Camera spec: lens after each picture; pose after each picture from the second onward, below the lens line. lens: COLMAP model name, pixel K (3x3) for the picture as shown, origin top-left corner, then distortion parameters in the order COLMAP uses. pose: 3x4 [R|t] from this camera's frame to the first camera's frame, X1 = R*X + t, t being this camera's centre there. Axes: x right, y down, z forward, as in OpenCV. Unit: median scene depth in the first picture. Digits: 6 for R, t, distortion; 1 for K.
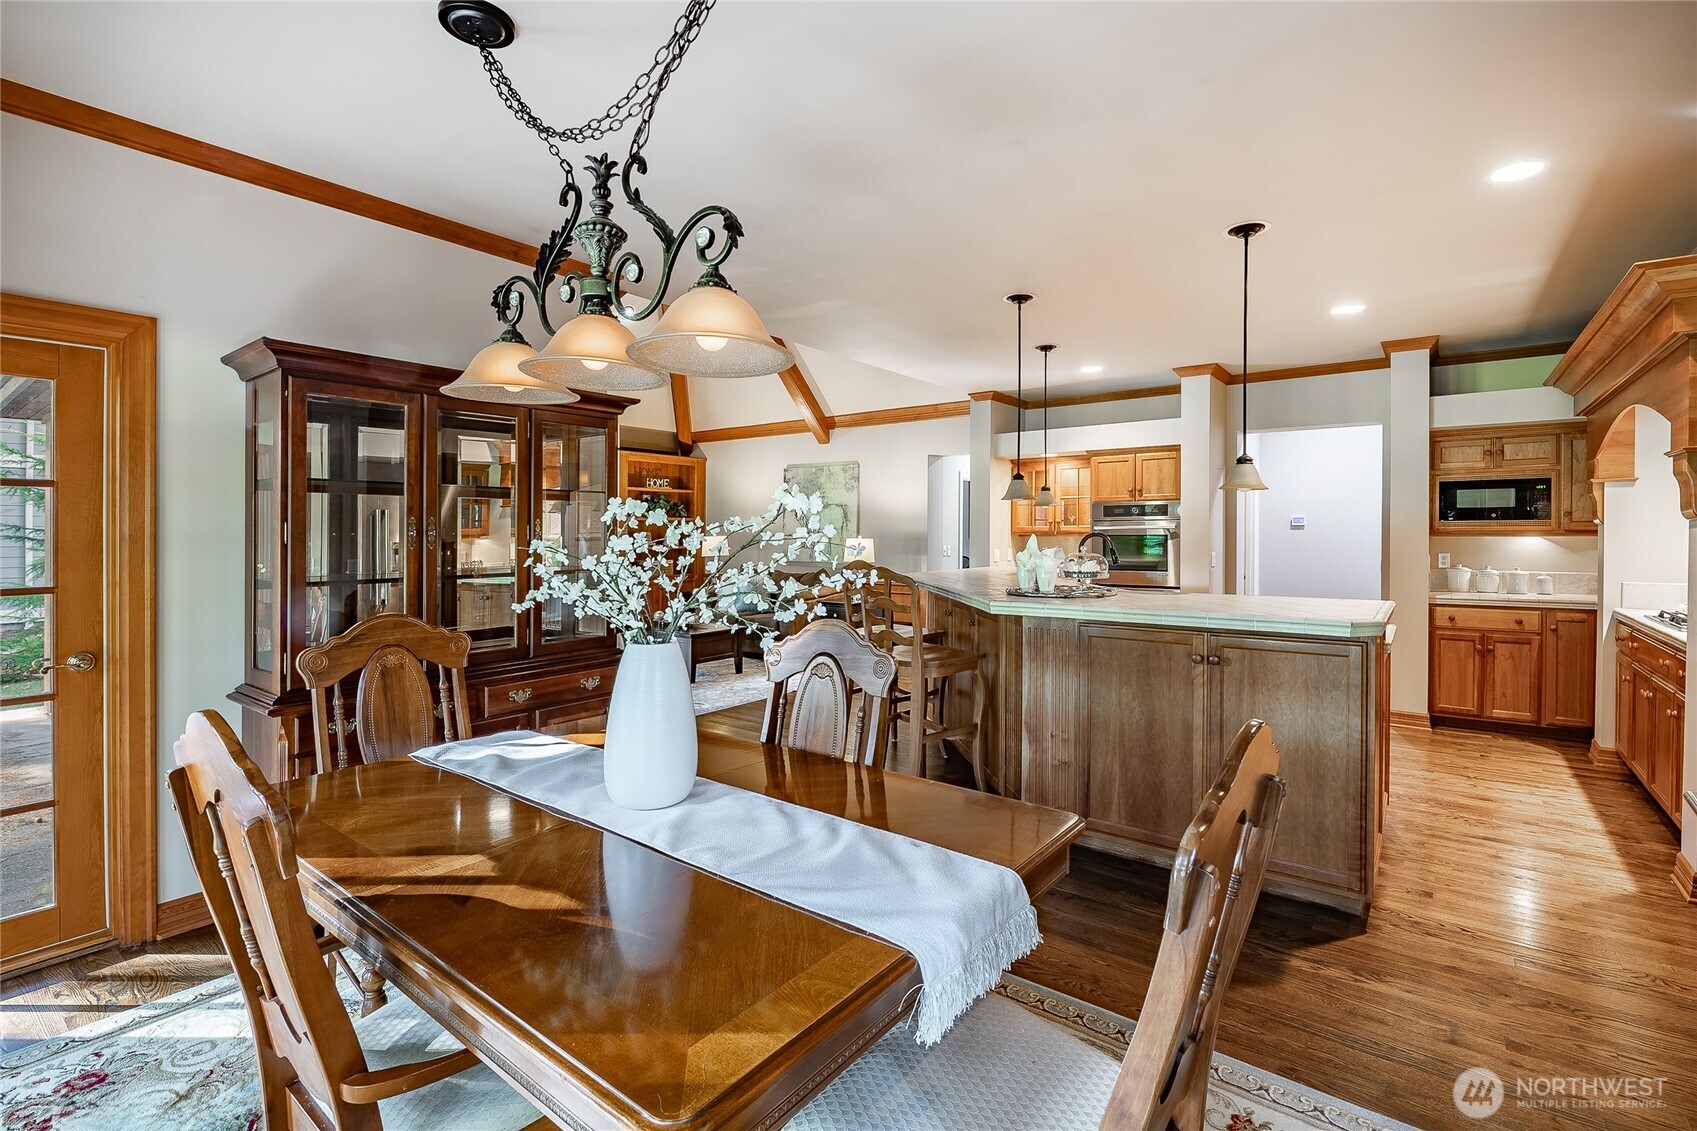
lens RADIAL K [[756.0, 0, 889.1], [0, 756.0, 534.0], [0, 0, 1]] dist [-0.014055, -0.000593]
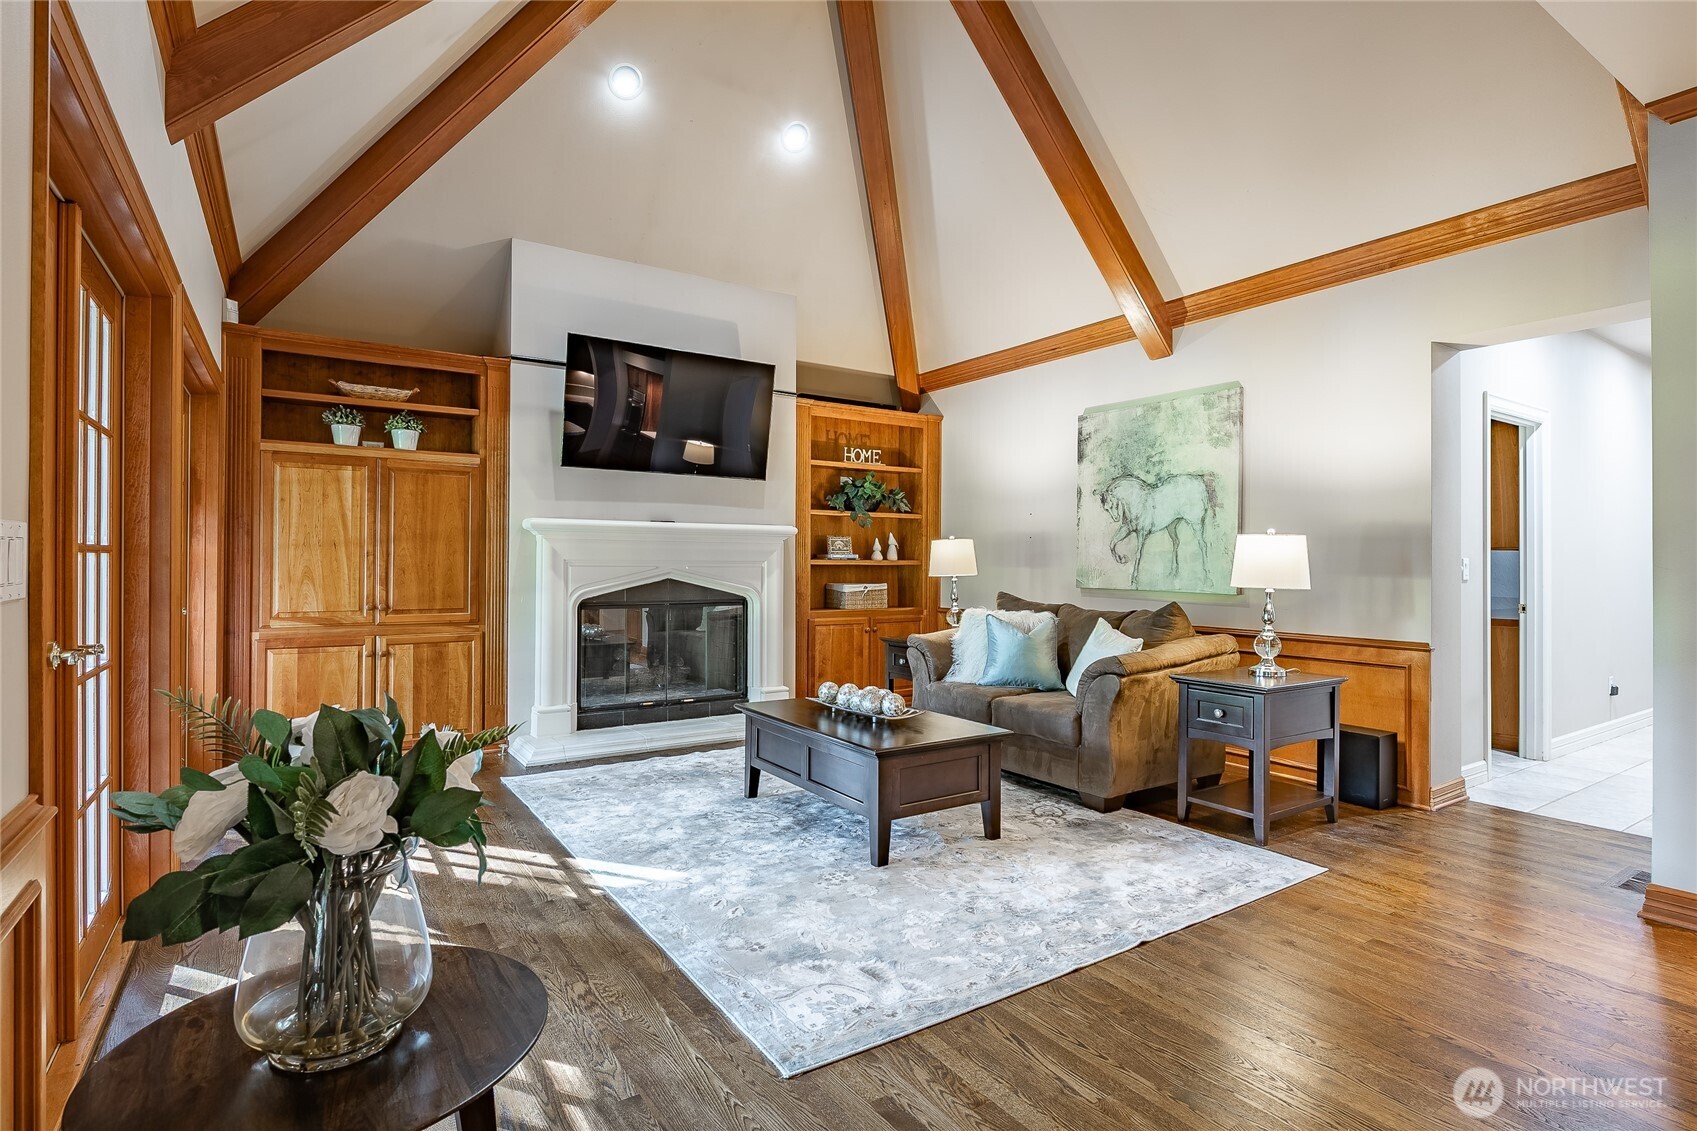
lens RADIAL K [[834.4, 0, 858.0], [0, 834.4, 561.5], [0, 0, 1]] dist [-0.003500, 0.001288]
pose [[0.934114, 0.001481, -0.356971, -0.075552], [-0.003296, 0.999985, -0.004477, 0.021071], [0.356959, 0.005359, 0.934105, 0.396379]]
